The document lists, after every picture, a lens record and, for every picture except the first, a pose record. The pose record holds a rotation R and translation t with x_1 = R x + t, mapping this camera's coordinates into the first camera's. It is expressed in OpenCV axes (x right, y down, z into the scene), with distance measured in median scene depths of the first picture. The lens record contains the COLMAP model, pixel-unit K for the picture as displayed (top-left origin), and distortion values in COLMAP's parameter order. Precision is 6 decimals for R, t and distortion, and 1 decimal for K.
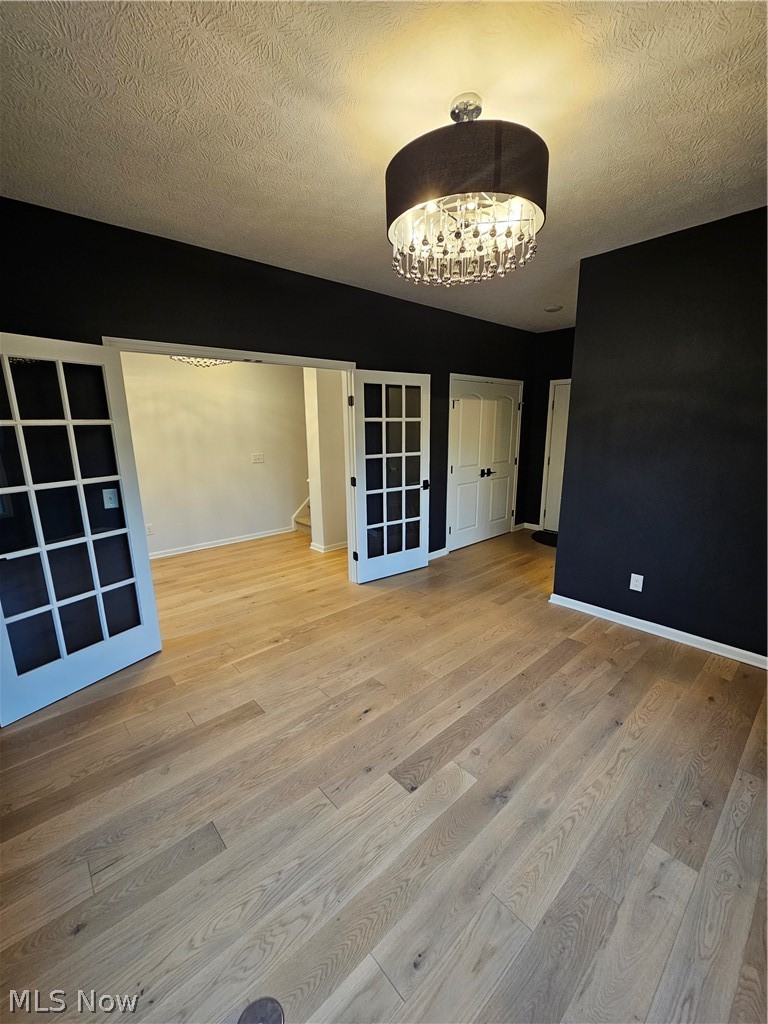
lens RADIAL K [[415.8, 0, 379.7], [0, 415.8, 516.2], [0, 0, 1]] dist [-0.000765, -0.000571]
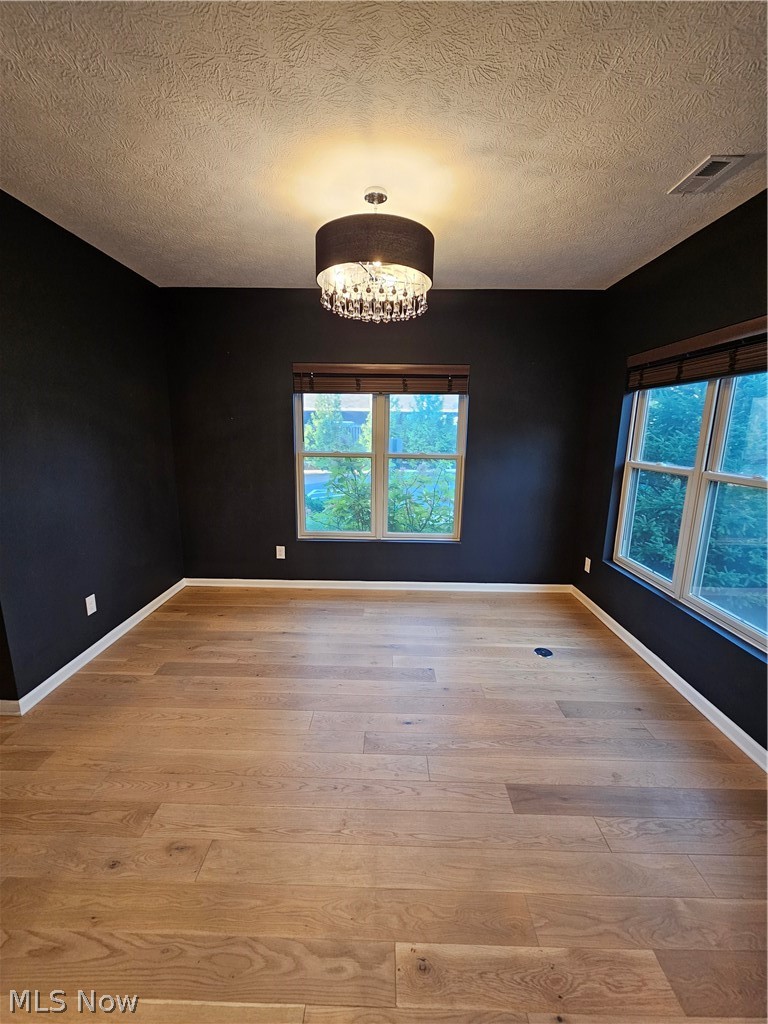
lens RADIAL K [[415.8, 0, 378.9], [0, 415.8, 515.4], [0, 0, 1]] dist [-0.000765, -0.000571]
pose [[-0.733220, -0.134659, 0.666525, -0.379340], [0.145796, 0.926268, 0.347521, -0.221774], [-0.664177, 0.351986, -0.659526, 1.016062]]
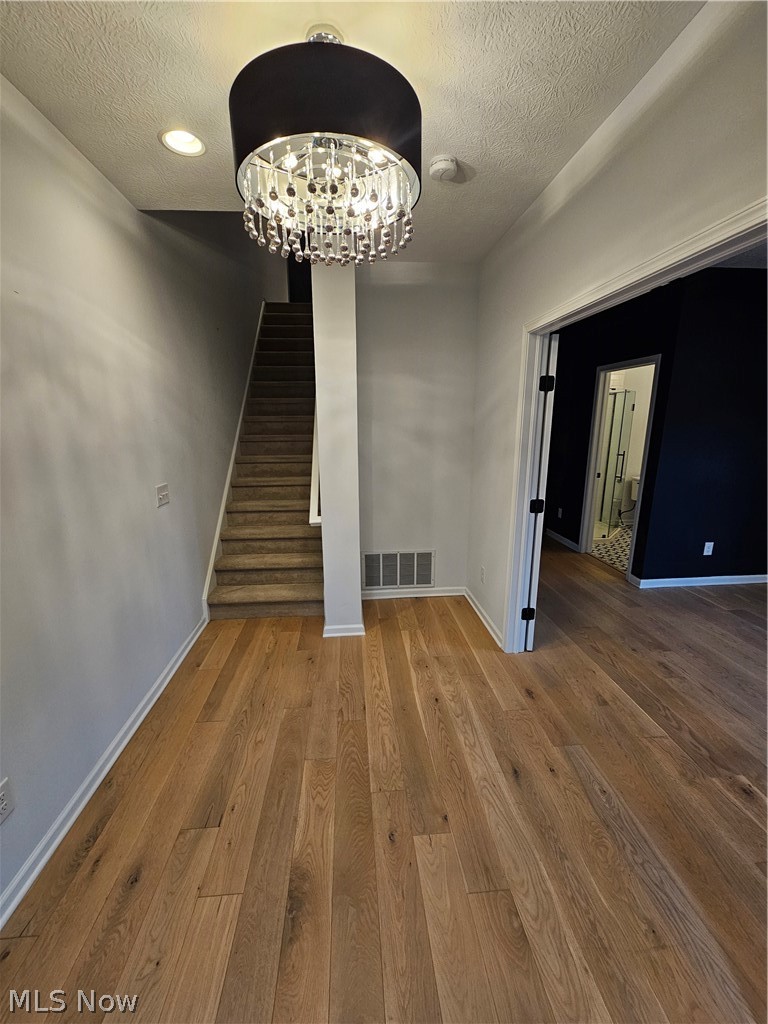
lens RADIAL K [[415.8, 0, 380.7], [0, 415.8, 512.5], [0, 0, 1]] dist [-0.000765, -0.000571]
pose [[0.604246, -0.167517, 0.778990, -0.843994], [0.170154, 0.982227, 0.079237, -0.194032], [-0.778418, 0.084669, 0.622010, 0.896323]]
